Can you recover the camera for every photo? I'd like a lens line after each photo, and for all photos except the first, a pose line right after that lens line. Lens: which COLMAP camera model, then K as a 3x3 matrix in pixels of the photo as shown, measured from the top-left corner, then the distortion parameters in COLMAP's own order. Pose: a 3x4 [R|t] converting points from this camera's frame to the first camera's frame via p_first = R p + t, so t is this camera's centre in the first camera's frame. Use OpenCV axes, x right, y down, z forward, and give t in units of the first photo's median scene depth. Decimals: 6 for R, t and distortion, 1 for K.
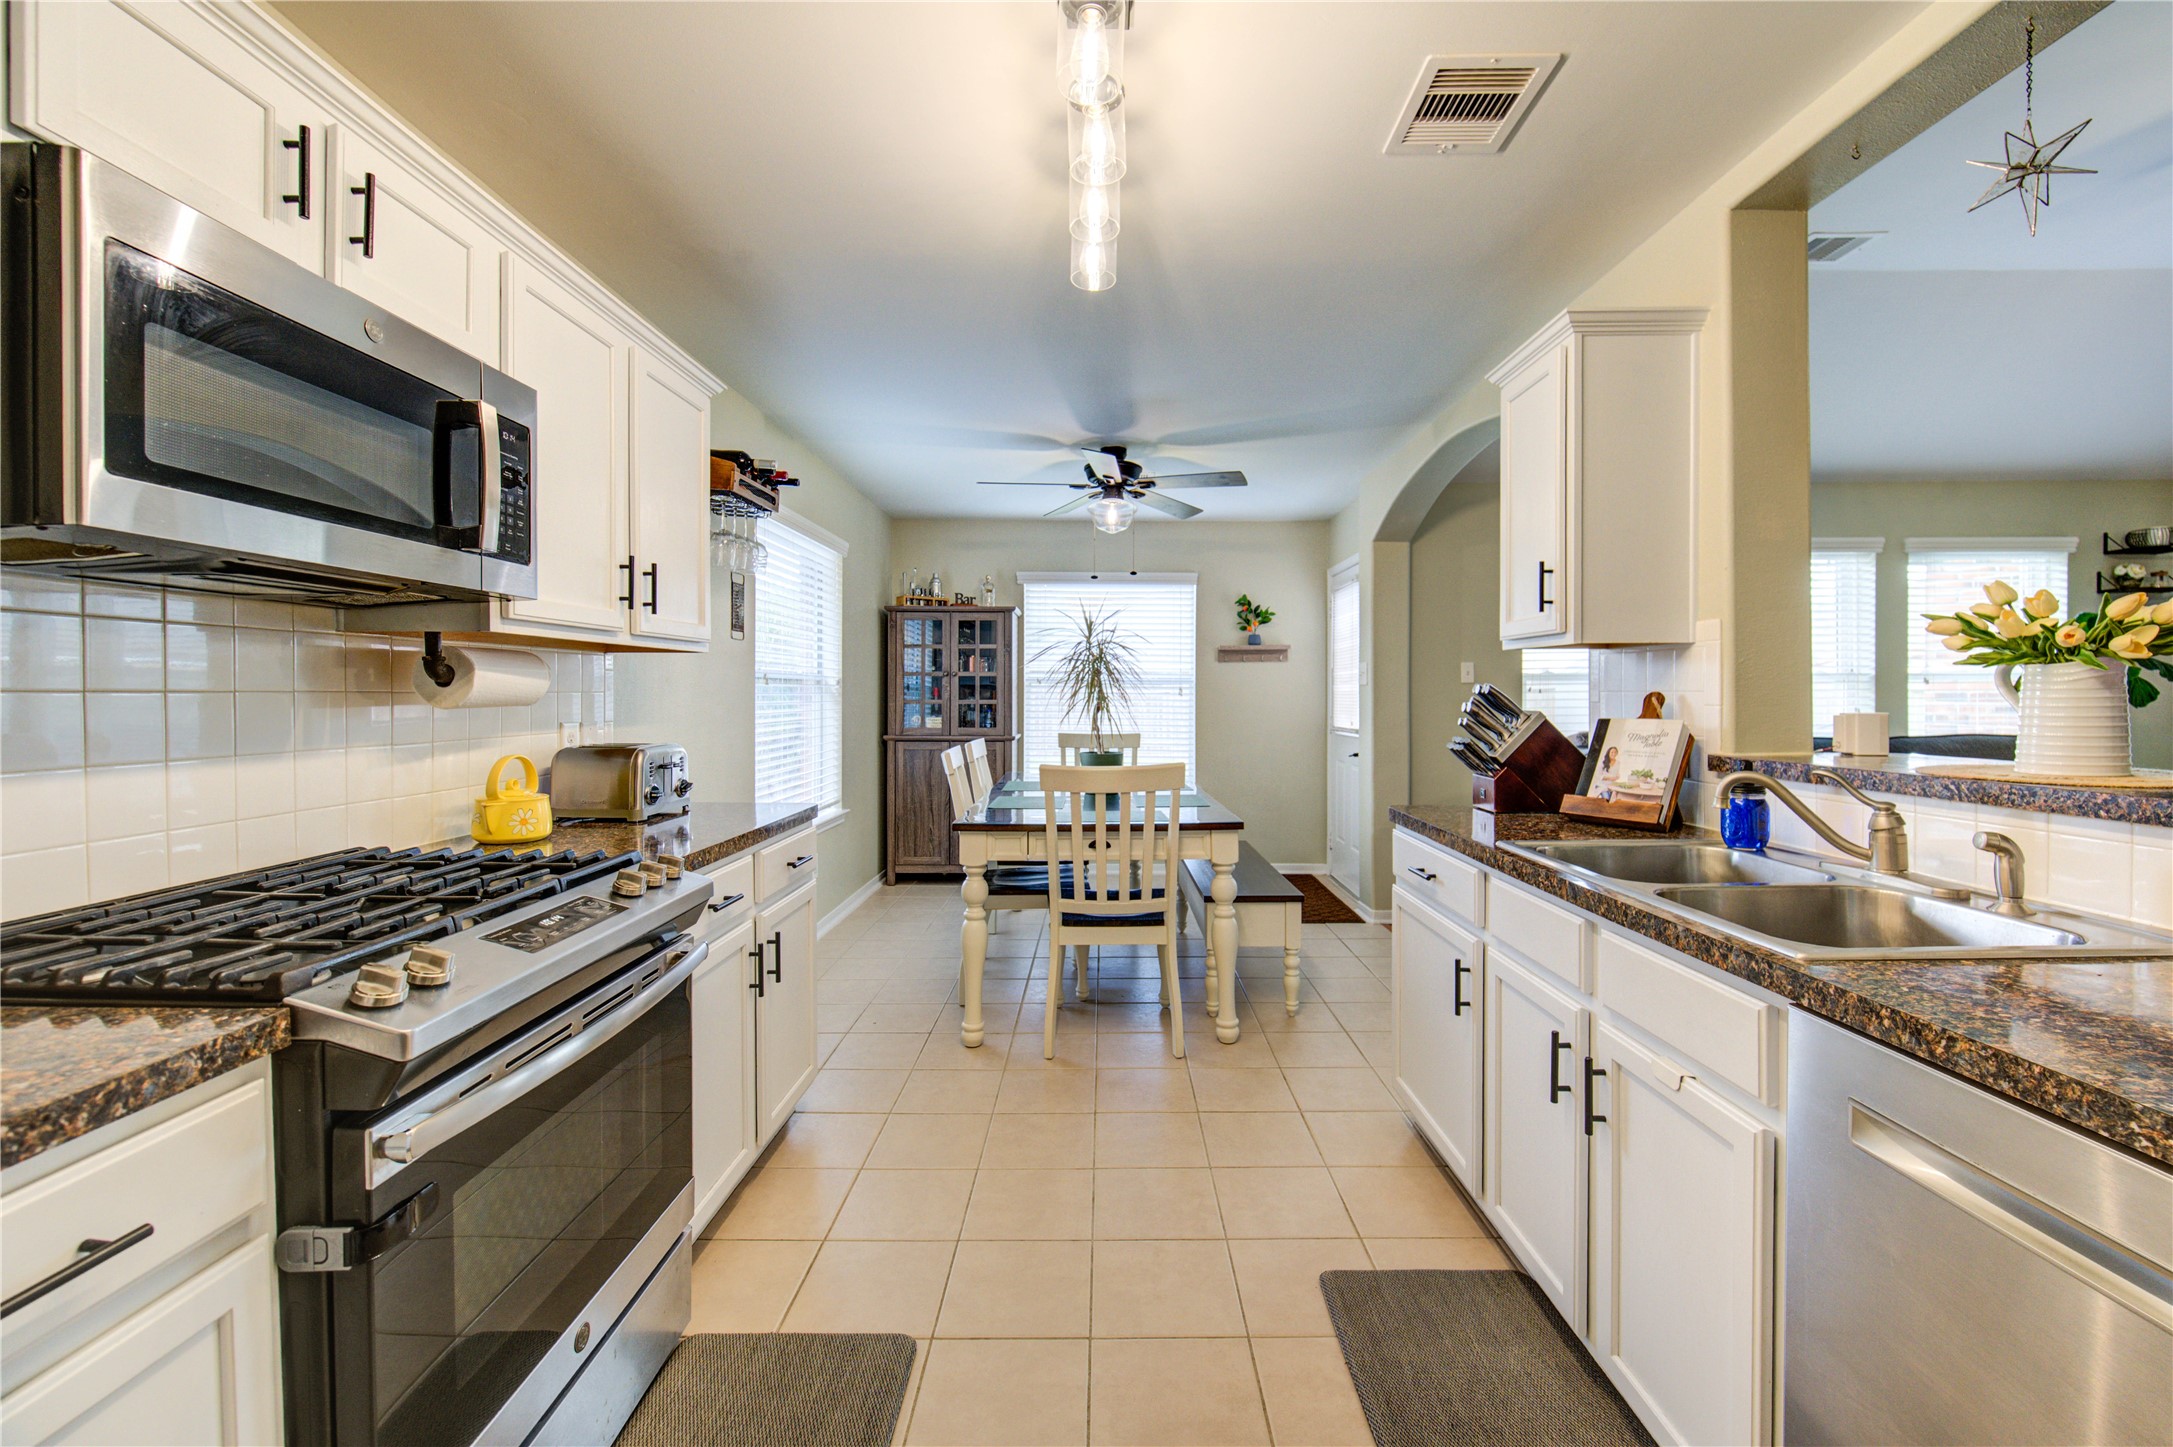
lens RADIAL K [[895.2, 0, 1106.9], [0, 895.2, 712.2], [0, 0, 1]] dist [-0.001771, -0.000953]
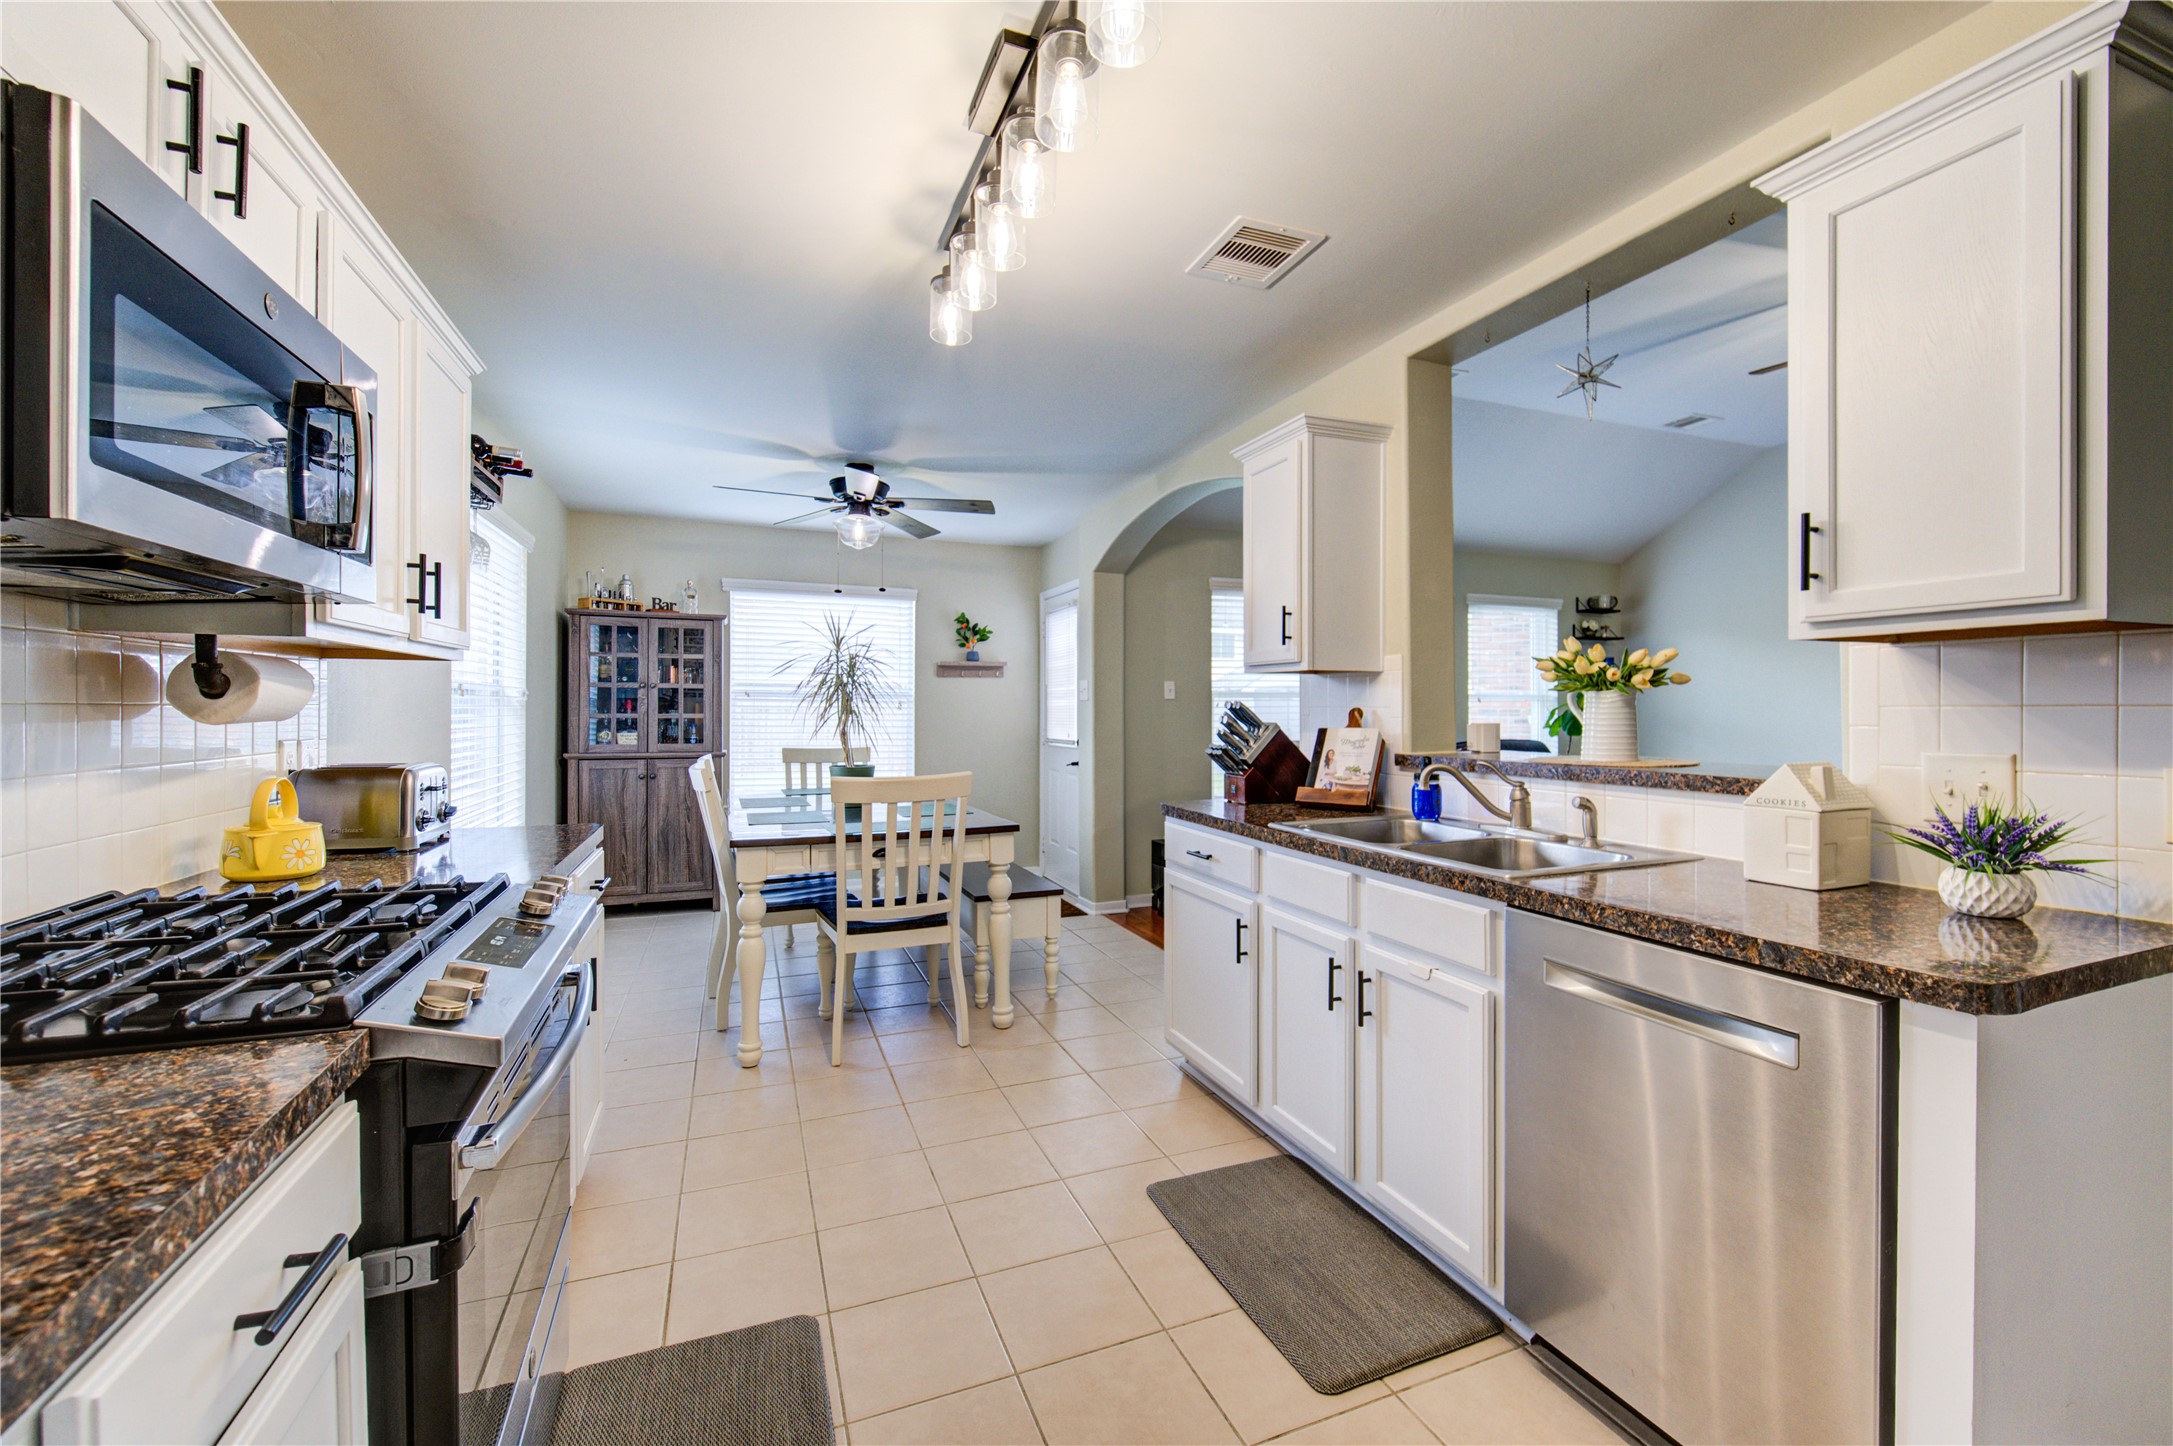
lens RADIAL K [[905.9, 0, 1109.7], [0, 905.9, 722.5], [0, 0, 1]] dist [-0.000186, -0.000535]
pose [[0.924730, -0.003847, 0.380604, -0.142960], [0.005323, 0.999982, -0.002826, 0.000648], [-0.380586, 0.004639, 0.924734, -0.062536]]
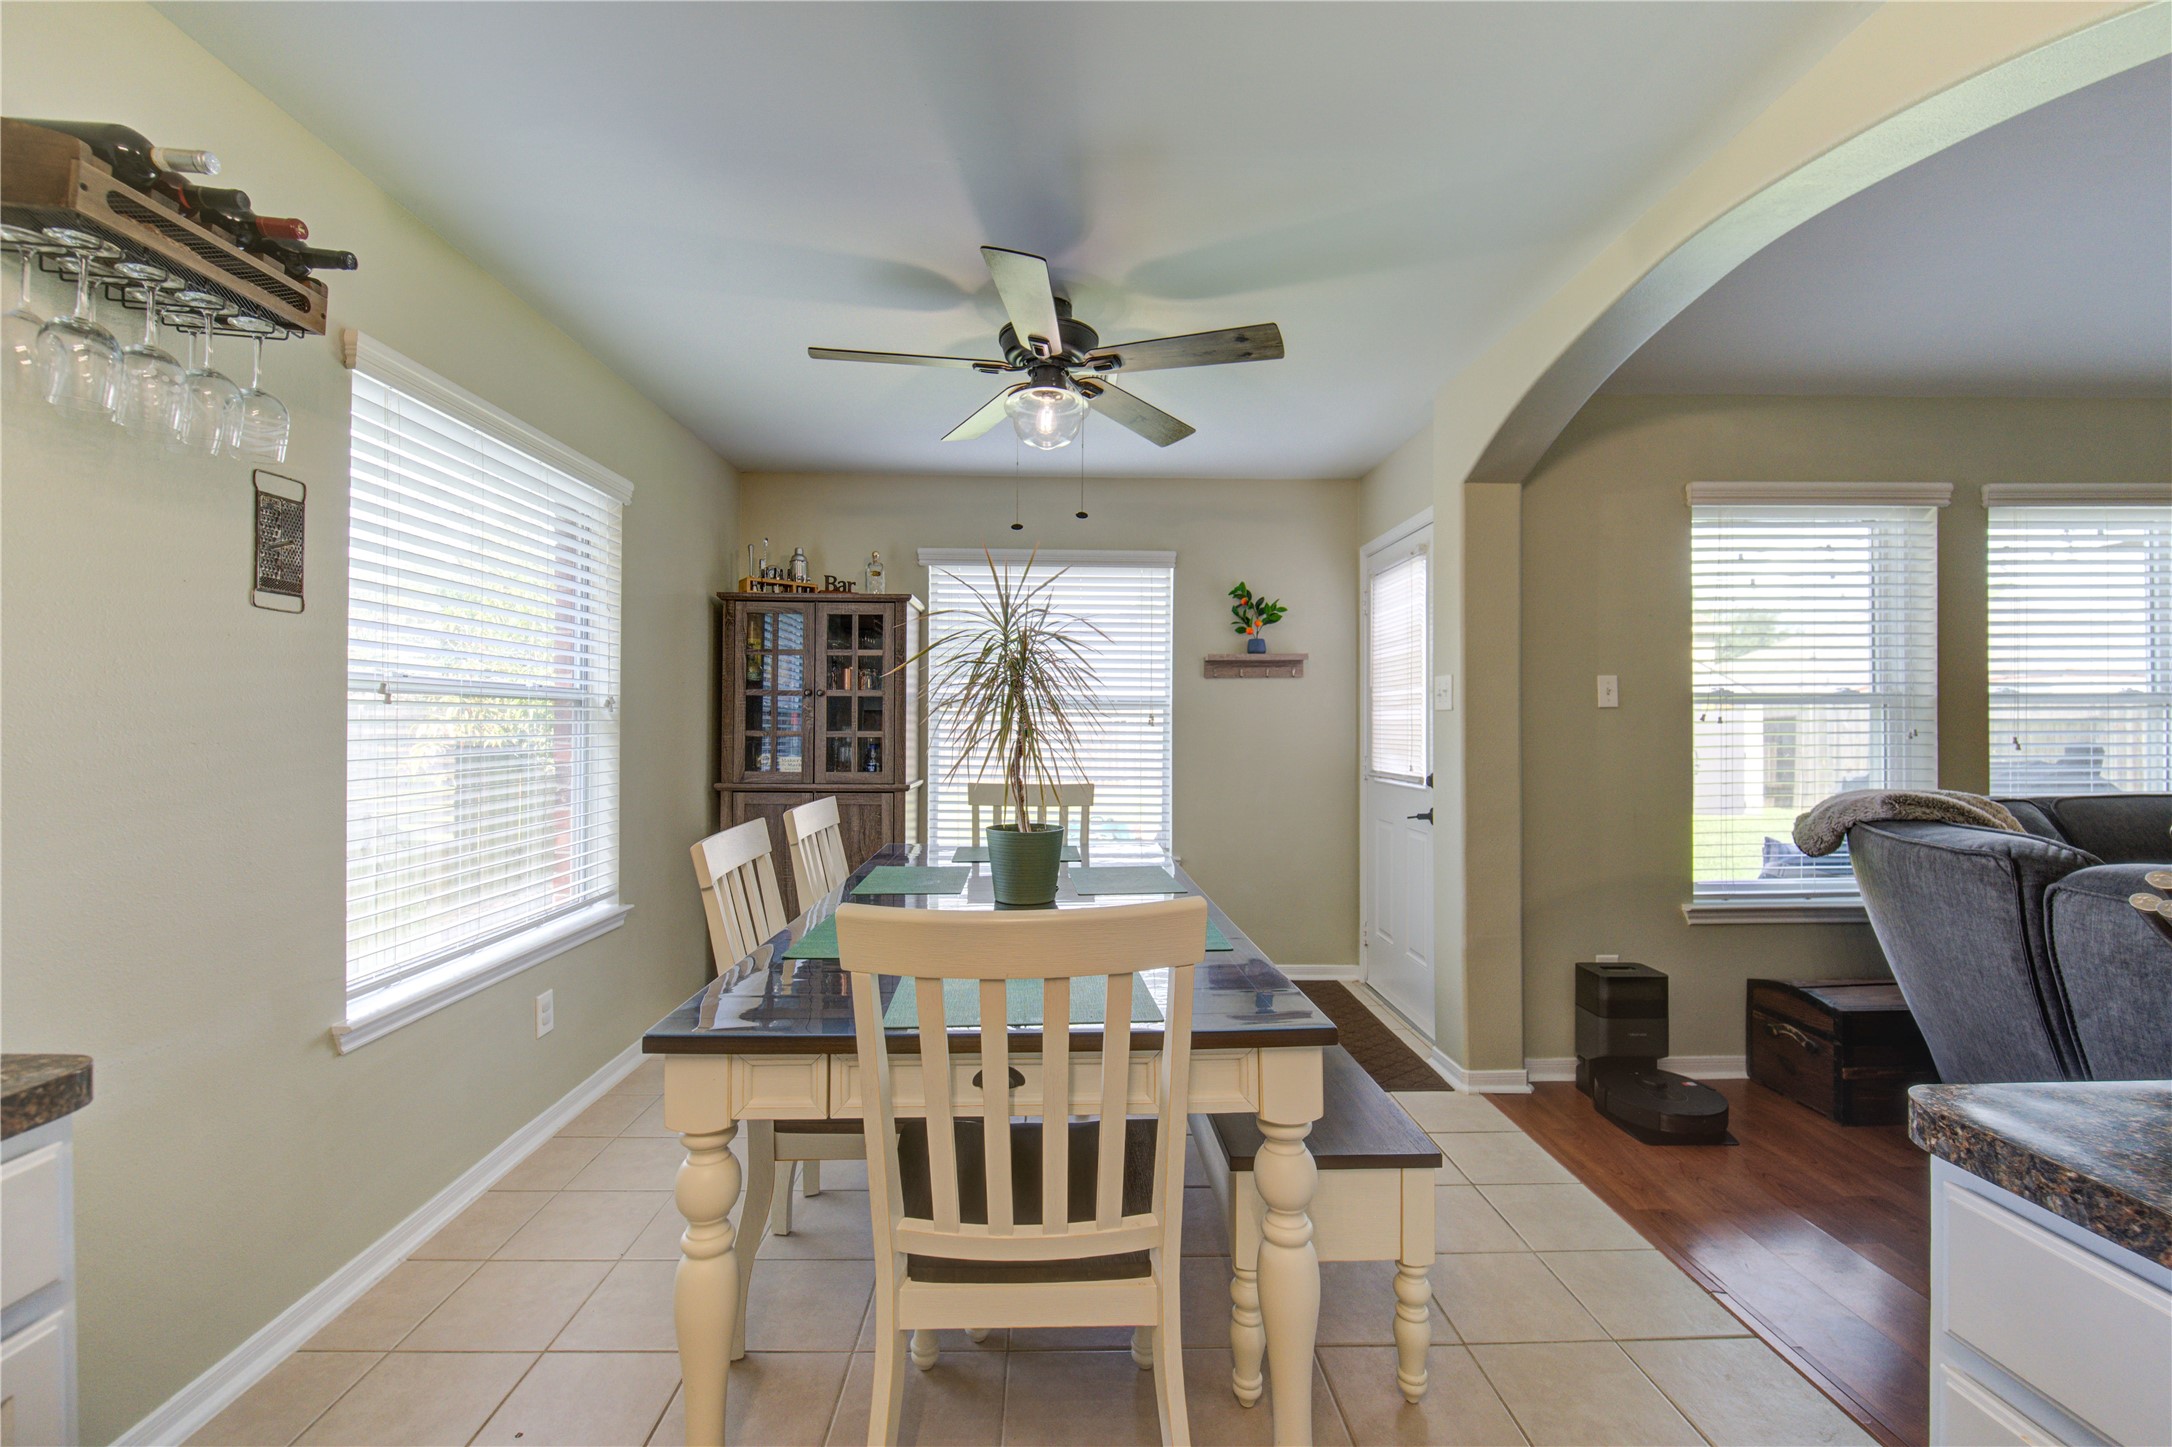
lens RADIAL K [[894.8, 0, 1106.4], [0, 894.8, 712.2], [0, 0, 1]] dist [-0.001771, -0.000953]
pose [[0.998612, 0.003813, 0.052536, 0.016763], [-0.002157, 0.999500, -0.031537, -0.010737], [-0.052630, 0.031380, 0.998121, 0.487636]]
